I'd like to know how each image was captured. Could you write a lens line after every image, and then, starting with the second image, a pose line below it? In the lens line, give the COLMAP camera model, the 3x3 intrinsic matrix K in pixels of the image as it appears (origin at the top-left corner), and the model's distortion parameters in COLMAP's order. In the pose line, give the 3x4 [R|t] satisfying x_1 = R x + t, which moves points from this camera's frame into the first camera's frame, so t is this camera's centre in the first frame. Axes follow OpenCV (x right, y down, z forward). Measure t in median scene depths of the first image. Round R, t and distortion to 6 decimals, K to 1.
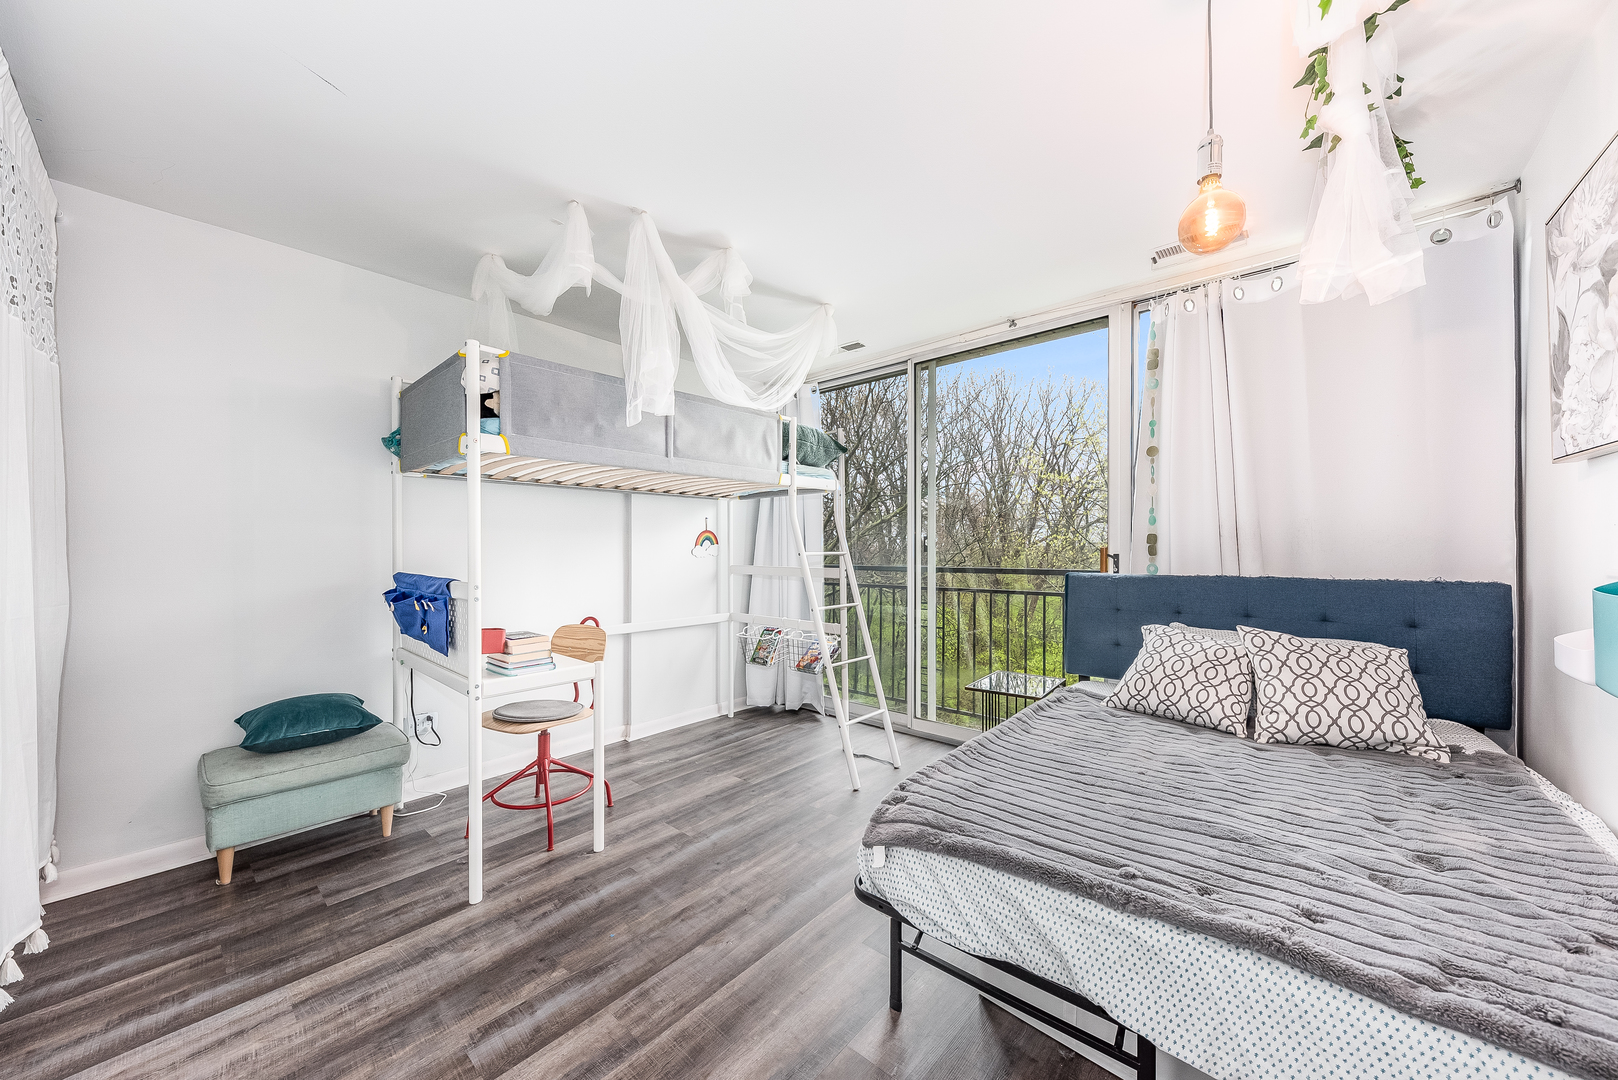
lens RADIAL K [[574.8, 0, 805.1], [0, 574.8, 542.9], [0, 0, 1]] dist [-0.001352, -0.000272]
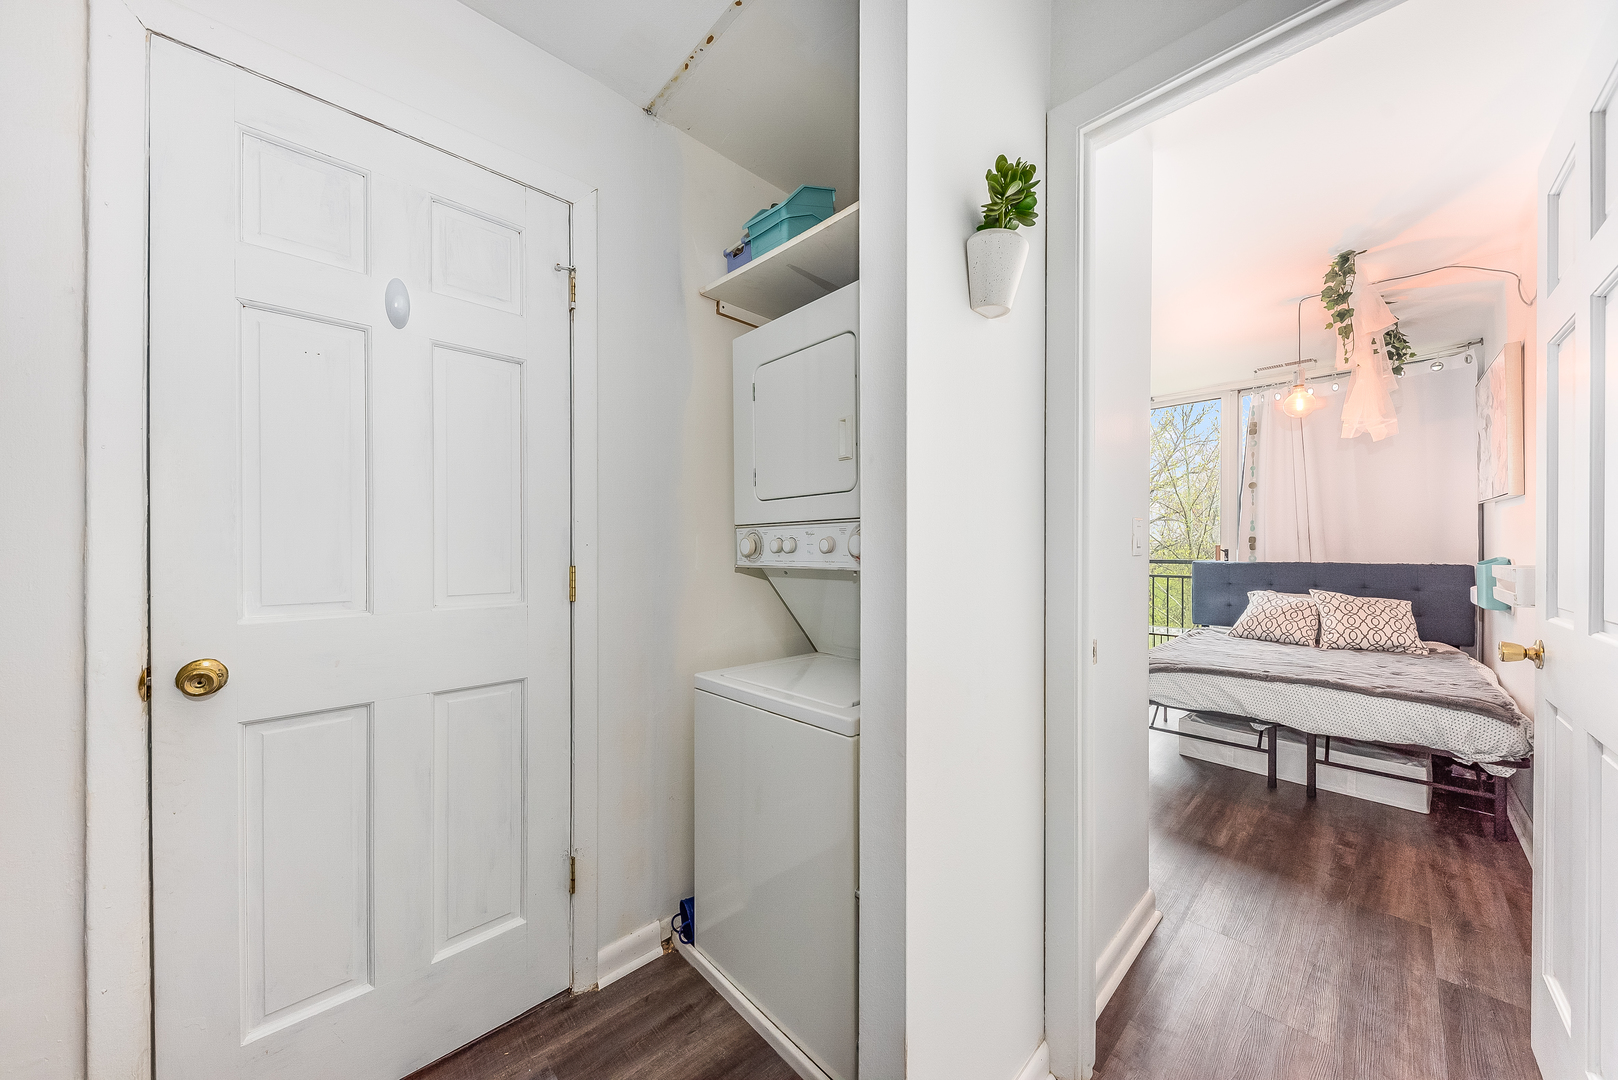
lens RADIAL K [[555.4, 0, 806.9], [0, 555.4, 544.1], [0, 0, 1]] dist [0.001378, 0.000217]
pose [[0.996186, -0.002214, -0.087224, -0.673259], [0.002767, 0.999977, 0.006225, -0.010704], [0.087208, -0.006442, 0.996169, -0.883240]]
